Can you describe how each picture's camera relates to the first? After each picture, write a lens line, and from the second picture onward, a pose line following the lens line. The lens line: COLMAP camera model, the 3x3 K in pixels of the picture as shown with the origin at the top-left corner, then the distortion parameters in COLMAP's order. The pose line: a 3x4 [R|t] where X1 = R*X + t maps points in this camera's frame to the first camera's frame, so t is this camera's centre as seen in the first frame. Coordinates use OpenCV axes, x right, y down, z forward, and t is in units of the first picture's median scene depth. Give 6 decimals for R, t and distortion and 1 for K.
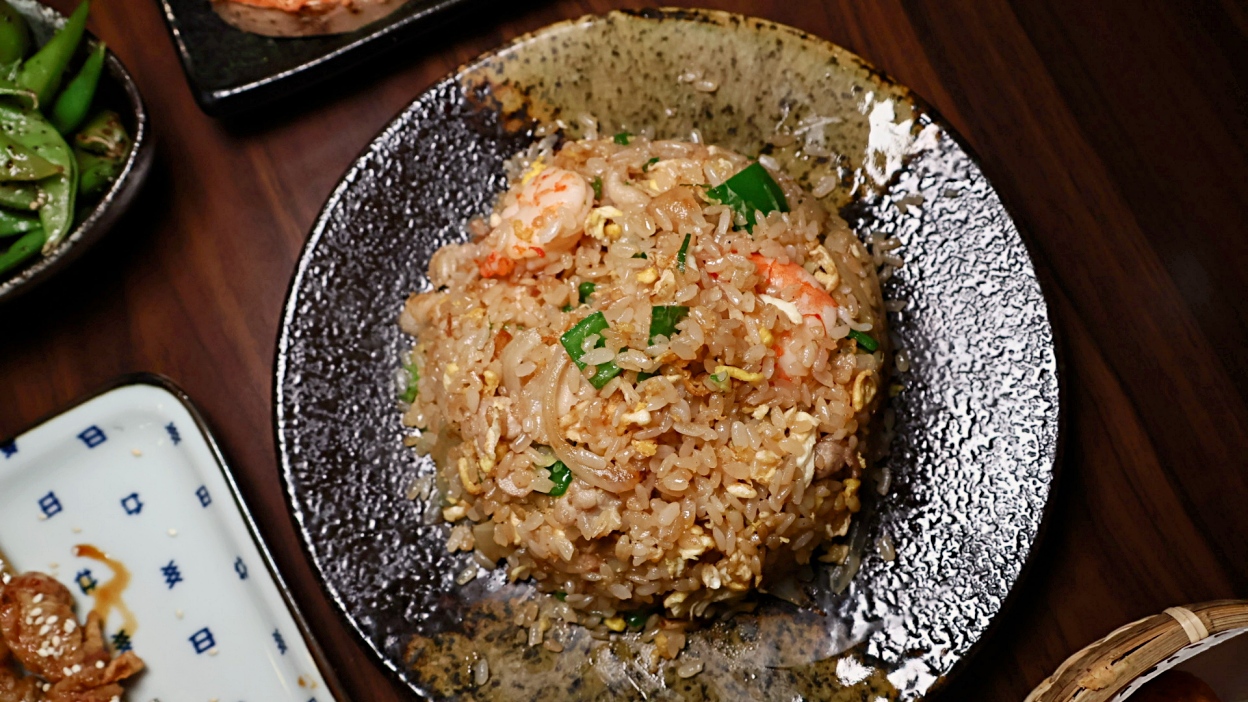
lens RADIAL K [[1112.3, 0, 624.0], [0, 1112.3, 351.0], [0, 0, 1]] dist [-0.181161, 0.106016]
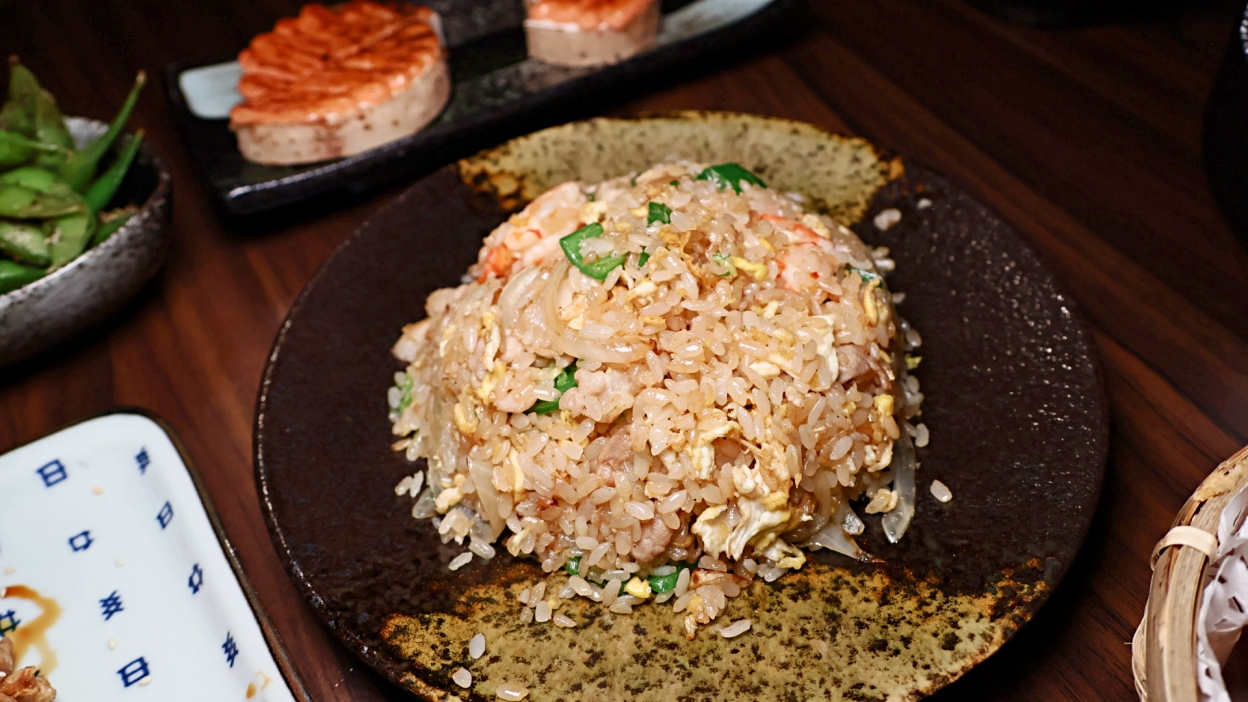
lens RADIAL K [[1112.3, 0, 624.0], [0, 1112.3, 351.0], [0, 0, 1]] dist [-0.181161, 0.106016]
pose [[0.997399, -0.066643, 0.027461, -0.028502], [0.070338, 0.816671, -0.572801, 0.552203], [0.015747, 0.573242, 0.819235, 0.205609]]
